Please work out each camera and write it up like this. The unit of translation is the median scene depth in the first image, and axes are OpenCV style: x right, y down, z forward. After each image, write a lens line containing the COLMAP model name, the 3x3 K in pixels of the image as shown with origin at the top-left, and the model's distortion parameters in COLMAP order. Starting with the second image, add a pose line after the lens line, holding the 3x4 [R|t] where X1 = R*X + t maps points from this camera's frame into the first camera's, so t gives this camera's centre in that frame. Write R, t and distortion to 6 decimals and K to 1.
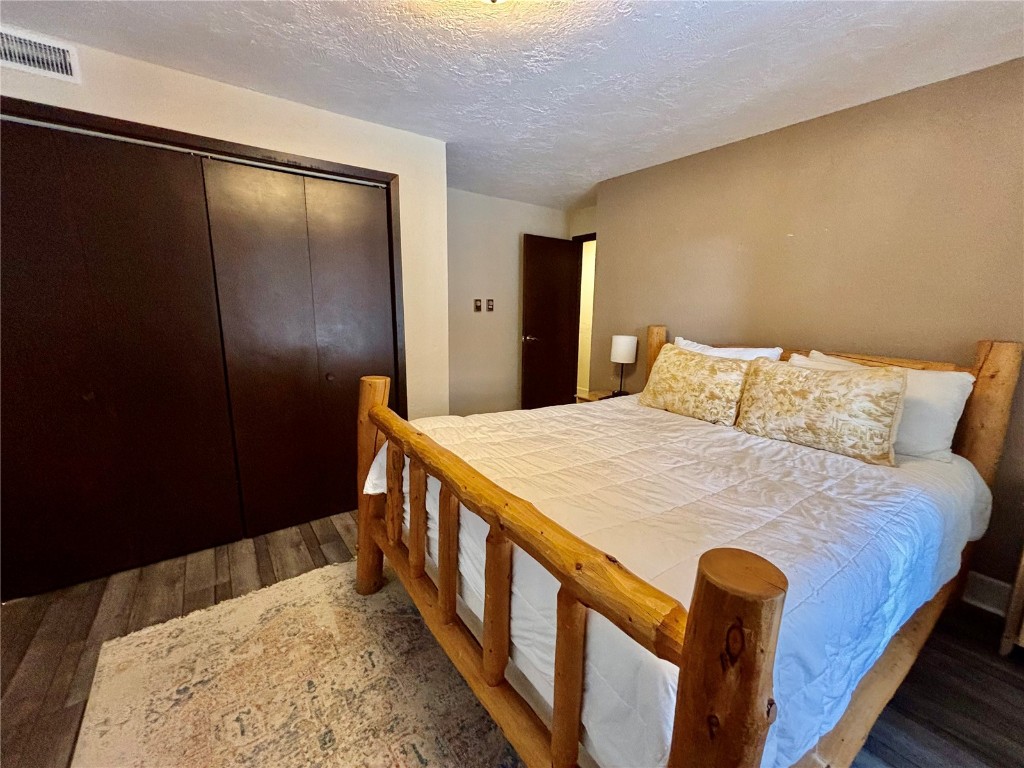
lens RADIAL K [[413.3, 0, 509.0], [0, 413.3, 386.6], [0, 0, 1]] dist [-0.001855, 0.002838]
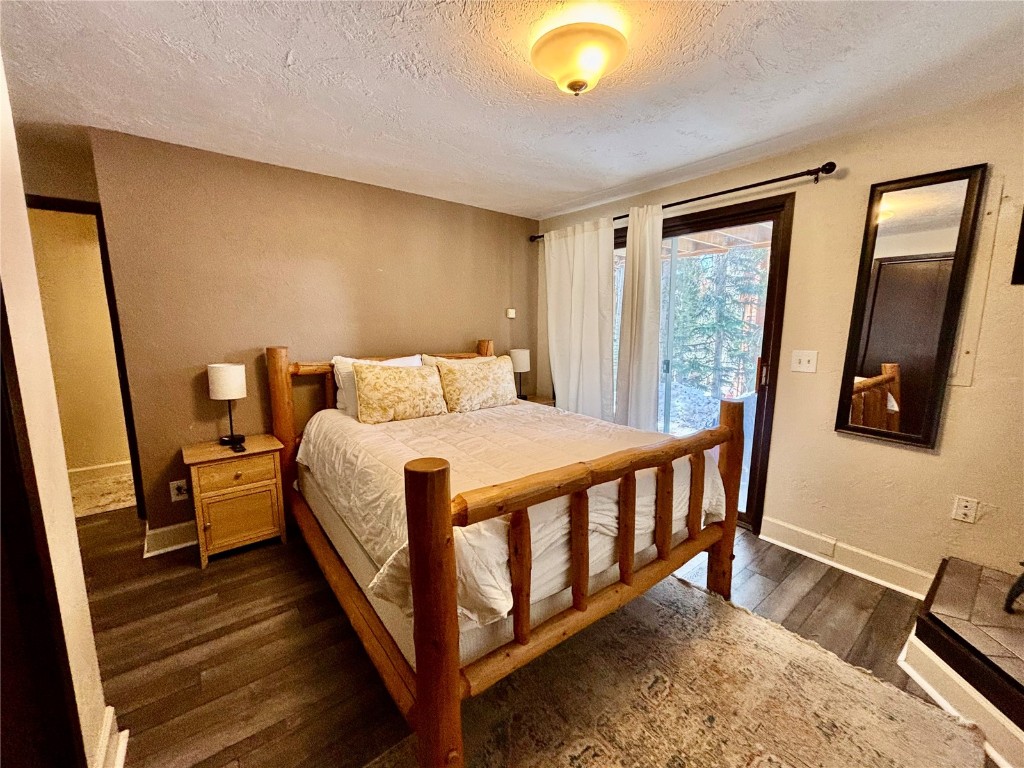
lens RADIAL K [[413.3, 0, 511.5], [0, 413.3, 387.4], [0, 0, 1]] dist [-0.001855, 0.002838]
pose [[-0.037662, -0.174537, 0.983930, -1.014899], [0.187114, 0.965982, 0.178516, -0.241149], [-0.981616, 0.190830, -0.003722, 0.982397]]
